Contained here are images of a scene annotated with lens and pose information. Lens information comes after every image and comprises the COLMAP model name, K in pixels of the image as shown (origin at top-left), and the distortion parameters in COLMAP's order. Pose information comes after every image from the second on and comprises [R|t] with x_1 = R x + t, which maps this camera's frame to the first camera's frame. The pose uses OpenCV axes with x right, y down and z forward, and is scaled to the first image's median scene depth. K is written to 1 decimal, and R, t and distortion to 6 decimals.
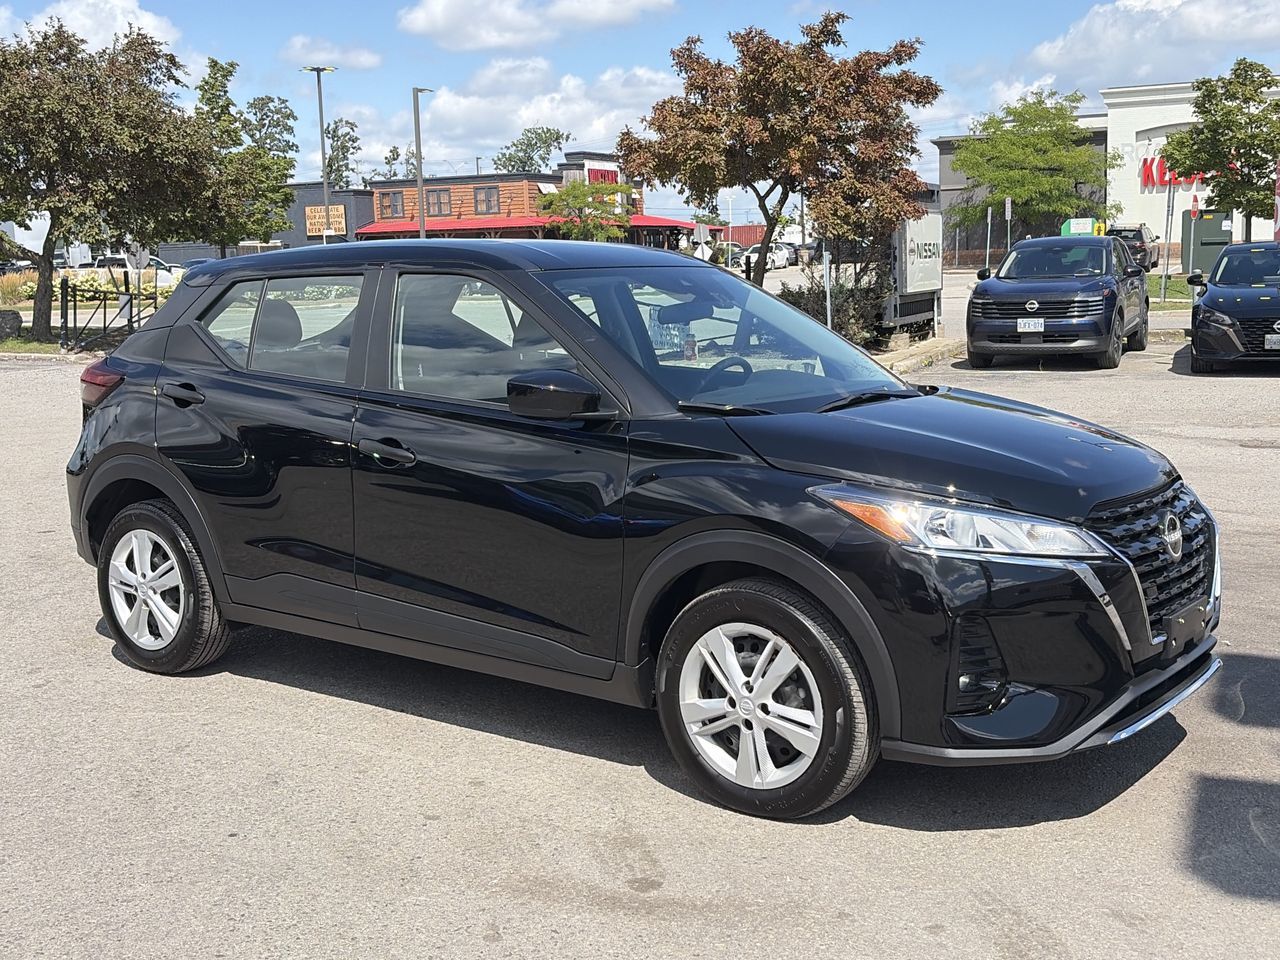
lens RADIAL K [[1453.1, 0, 640.8], [0, 1453.1, 479.5], [0, 0, 1]] dist [0.023183, 0.000000]
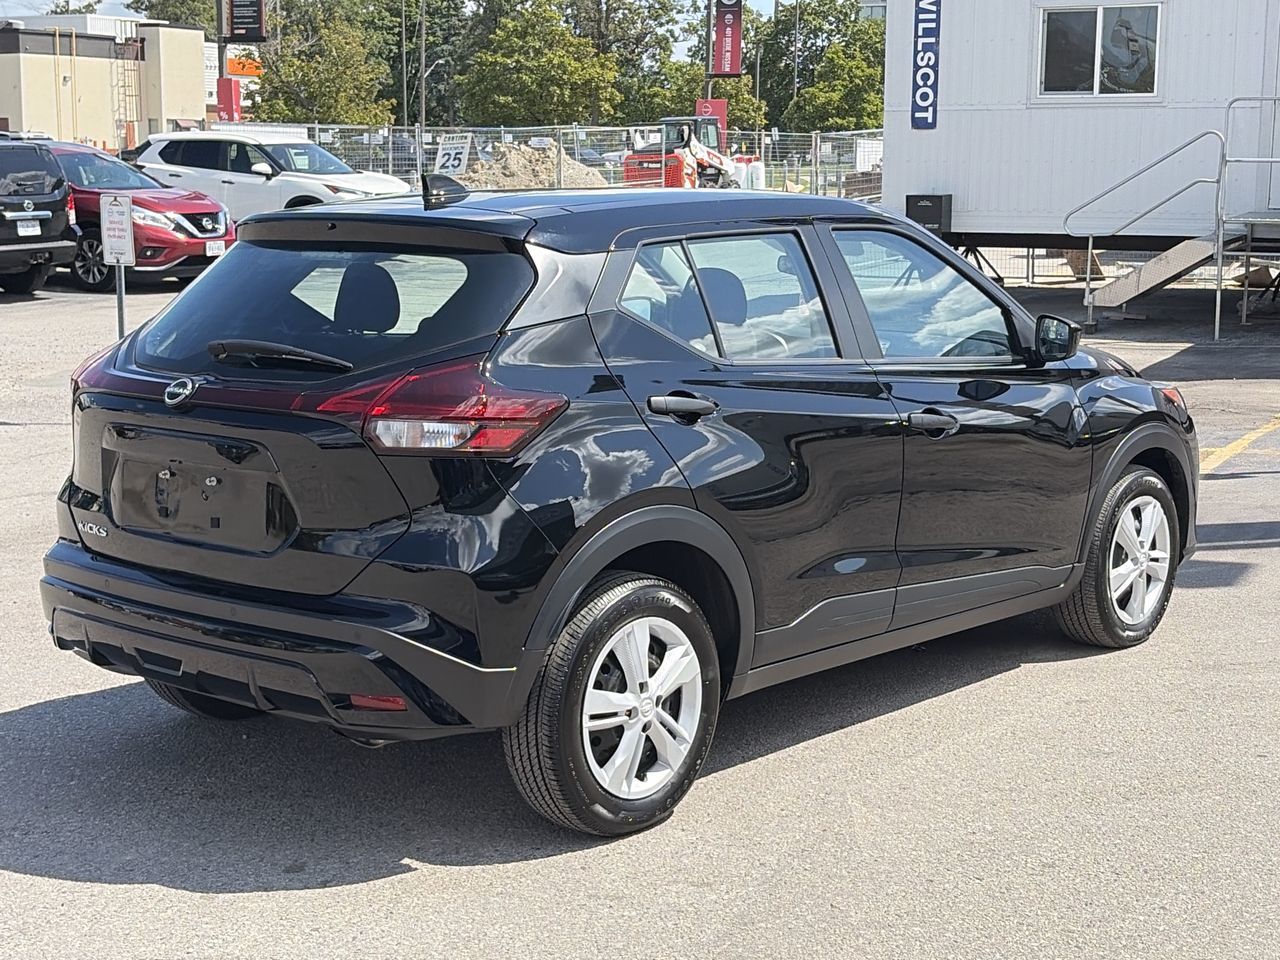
lens RADIAL K [[1877.2, 0, 634.0], [0, 1877.2, 483.2], [0, 0, 1]] dist [0.097704, 0.000000]
pose [[0.088862, -0.133961, 0.986994, -1.292042], [0.133746, 0.983545, 0.121452, -0.142585], [-0.987024, 0.121214, 0.105317, 0.994753]]
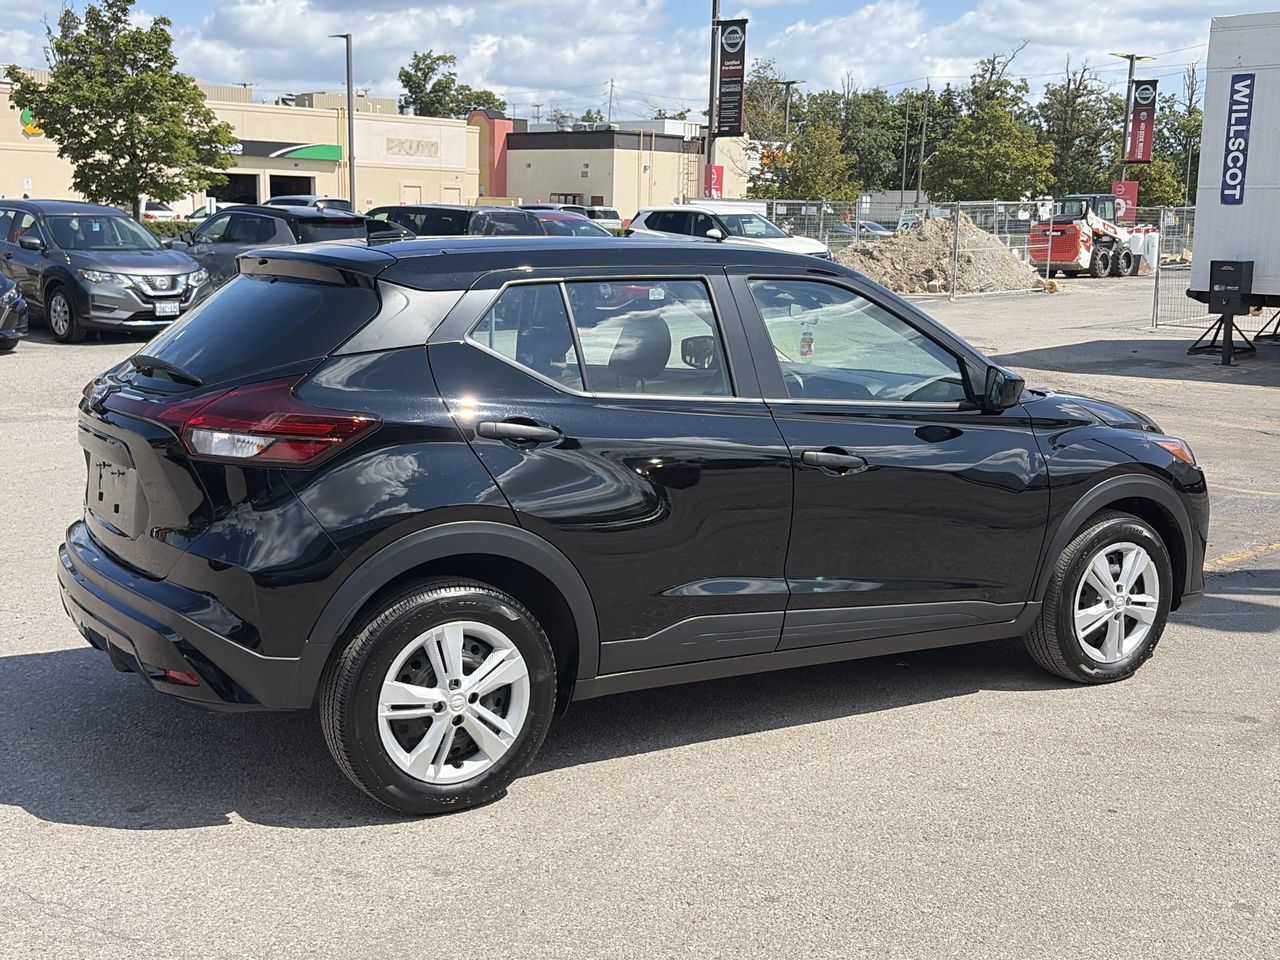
lens RADIAL K [[1453.1, 0, 645.4], [0, 1453.1, 456.2], [0, 0, 1]] dist [0.023183, 0.000000]
pose [[0.376498, -0.105287, 0.920415, -1.064687], [0.099593, 0.992363, 0.072778, -0.100515], [-0.921049, 0.064266, 0.384109, 0.686797]]
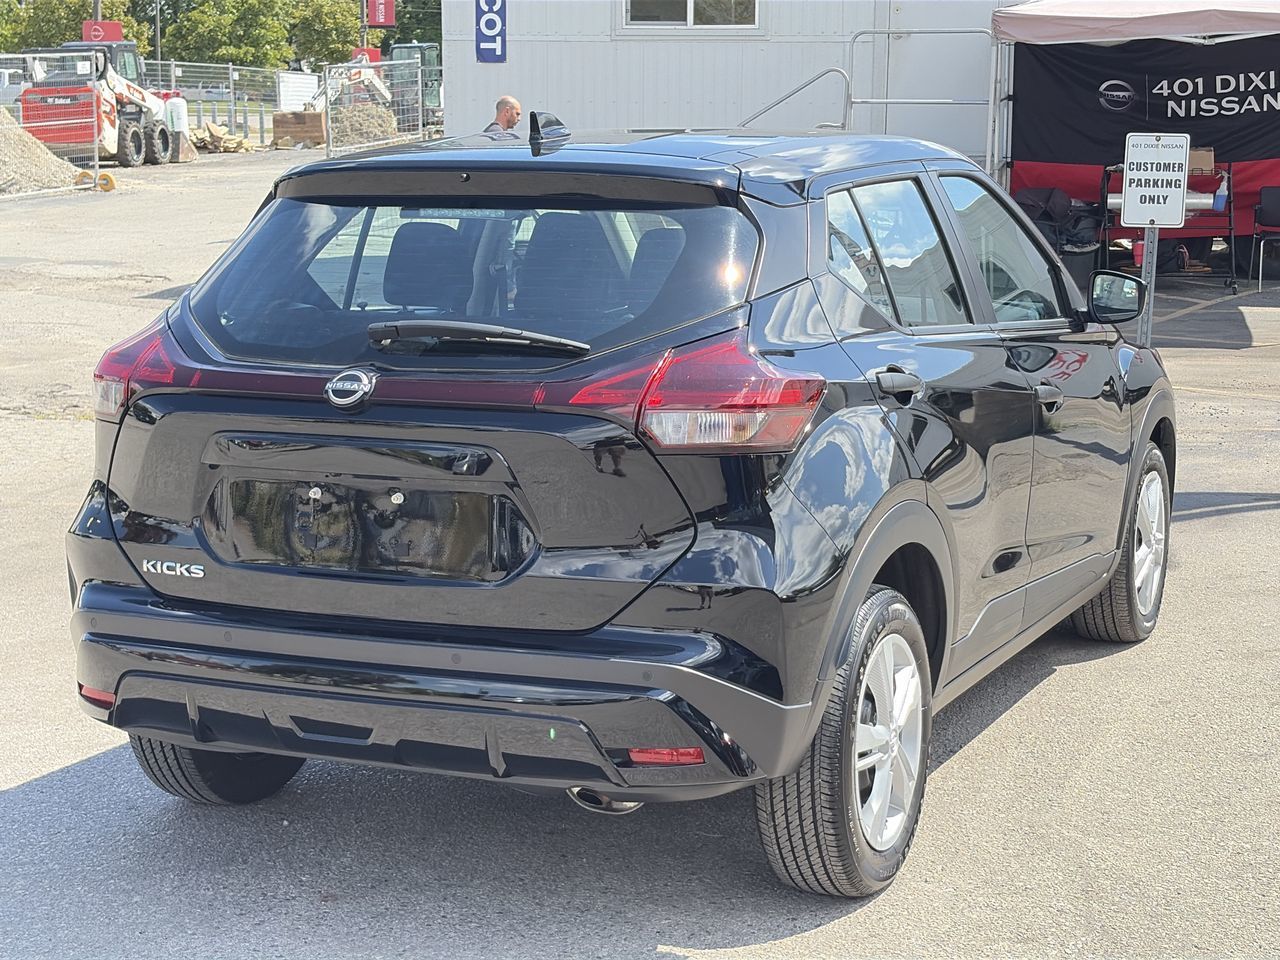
lens RADIAL K [[2245.1, 0, 618.3], [0, 2245.1, 457.7], [0, 0, 1]] dist [0.112975, 0.000000]
pose [[-0.199364, -0.120162, 0.972530, -1.269488], [0.139574, 0.978853, 0.149555, -0.193817], [-0.969935, 0.165556, -0.178376, 1.365485]]
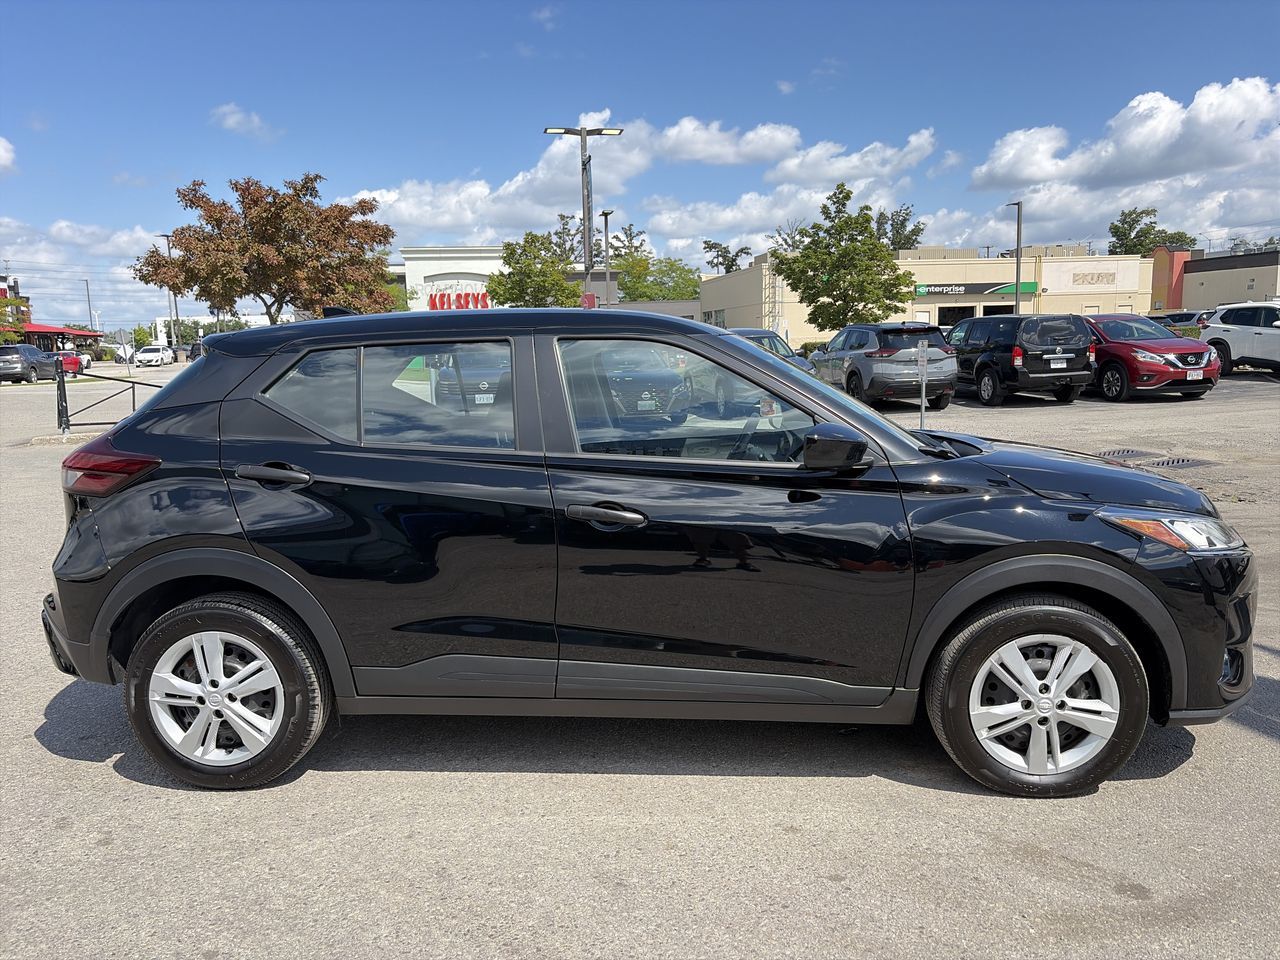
lens RADIAL K [[962.9, 0, 642.6], [0, 962.9, 468.5], [0, 0, 1]] dist [0.004619, 0.006944]
pose [[0.843040, -0.060692, 0.534415, -0.470198], [0.080432, 0.996666, -0.013693, -0.037880], [-0.531803, 0.054528, 0.845111, 0.399929]]
